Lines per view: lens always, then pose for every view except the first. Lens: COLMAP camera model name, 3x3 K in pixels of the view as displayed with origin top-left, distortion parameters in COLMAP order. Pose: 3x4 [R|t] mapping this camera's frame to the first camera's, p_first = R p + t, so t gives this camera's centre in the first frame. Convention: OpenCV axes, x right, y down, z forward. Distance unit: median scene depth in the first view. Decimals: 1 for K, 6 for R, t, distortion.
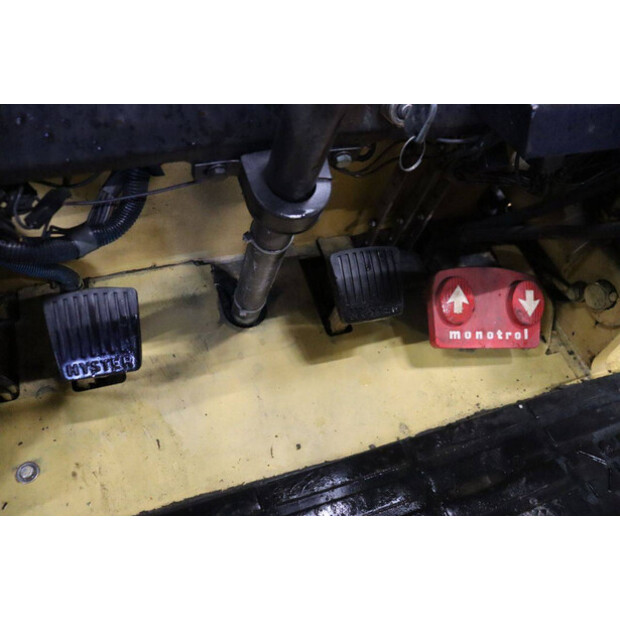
lens RADIAL K [[507.9, 0, 310.0], [0, 507.9, 310.0], [0, 0, 1]] dist [-0.175854, 0.157707]
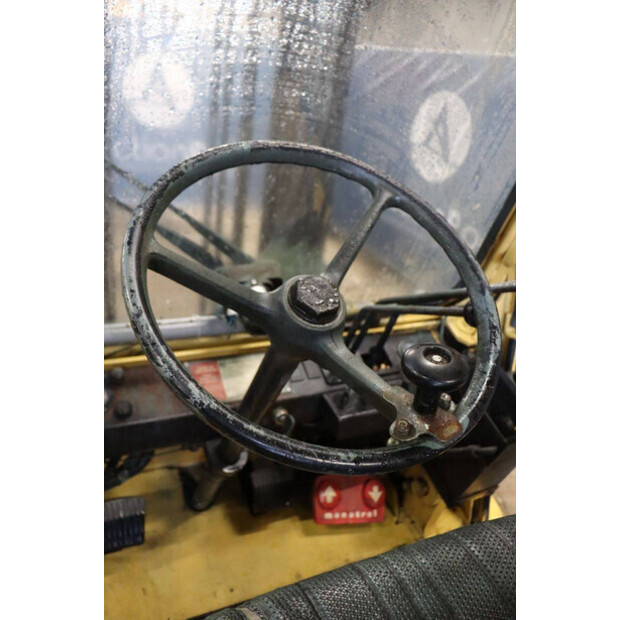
lens RADIAL K [[507.9, 0, 310.0], [0, 507.9, 310.0], [0, 0, 1]] dist [-0.175854, 0.157707]
pose [[0.993494, 0.020453, 0.112037, 0.031567], [0.012614, 0.957927, -0.286735, -0.128916], [-0.113188, 0.286283, 0.951436, -0.714671]]
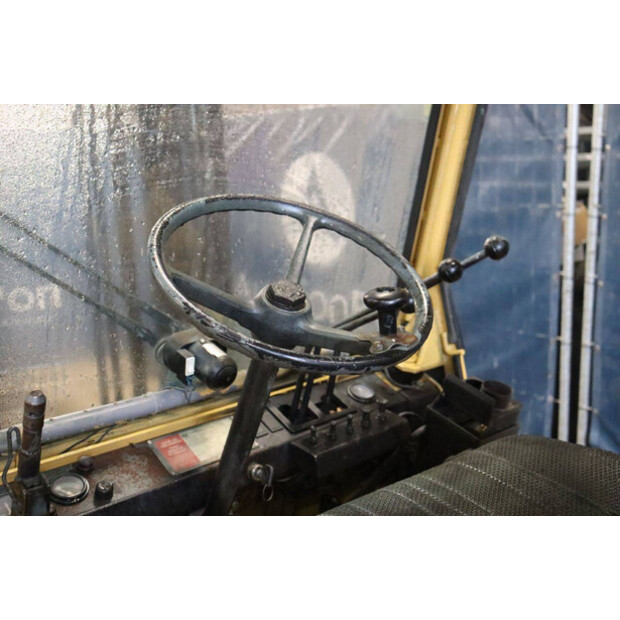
lens RADIAL K [[747.2, 0, 308.9], [0, 747.2, 298.4], [0, 0, 1]] dist [0.005241, 0.012019]
pose [[0.933074, -0.165534, 0.319331, -0.285509], [0.311046, 0.817174, -0.485259, 0.340391], [-0.180622, 0.552109, 0.813972, -1.172604]]
